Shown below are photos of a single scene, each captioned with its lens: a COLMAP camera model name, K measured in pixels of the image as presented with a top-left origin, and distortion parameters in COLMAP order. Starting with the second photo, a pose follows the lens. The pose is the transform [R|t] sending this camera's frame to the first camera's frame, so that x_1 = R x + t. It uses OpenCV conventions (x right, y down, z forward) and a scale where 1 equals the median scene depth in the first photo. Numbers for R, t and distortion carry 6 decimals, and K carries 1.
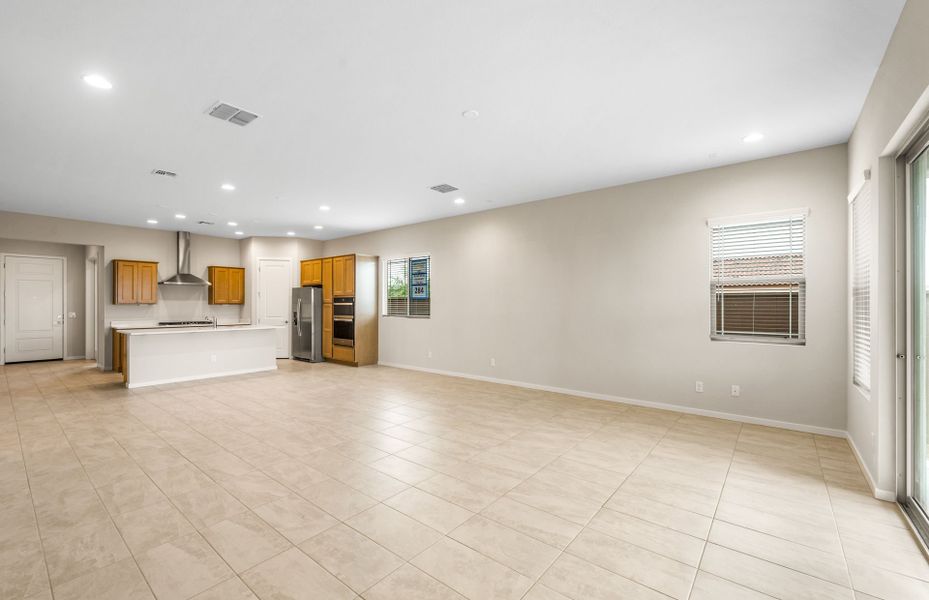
lens RADIAL K [[384.3, 0, 460.6], [0, 384.3, 303.3], [0, 0, 1]] dist [0.000700, -0.000030]
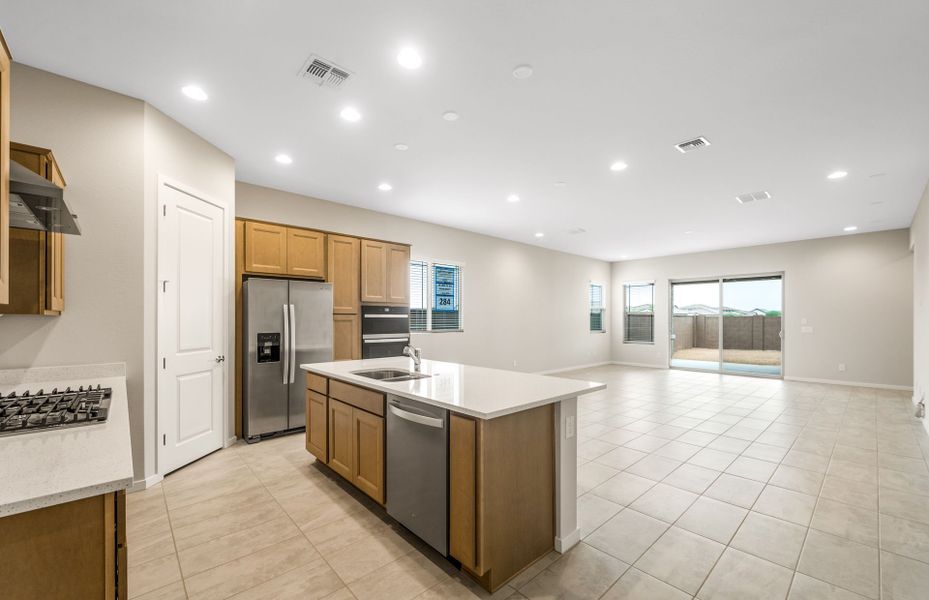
lens RADIAL K [[372.1, 0, 470.2], [0, 372.1, 320.4], [0, 0, 1]] dist [0.003989, -0.001848]
pose [[0.139206, -0.004596, 0.990253, -0.884010], [-0.001478, 0.999987, 0.004849, 0.005513], [-0.990262, -0.002139, 0.139197, 0.755053]]
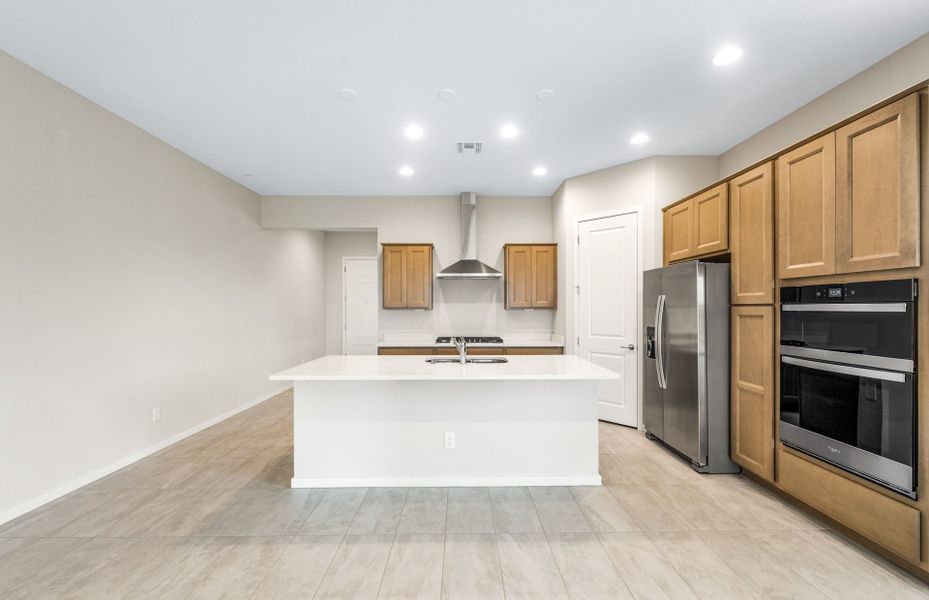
lens RADIAL K [[372.1, 0, 462.9], [0, 372.1, 305.9], [0, 0, 1]] dist [0.003989, -0.001848]
pose [[0.634752, -0.005493, -0.772696, -0.263208], [0.003653, 0.999985, -0.004108, 0.000216], [0.772707, -0.000215, 0.634763, 0.623716]]
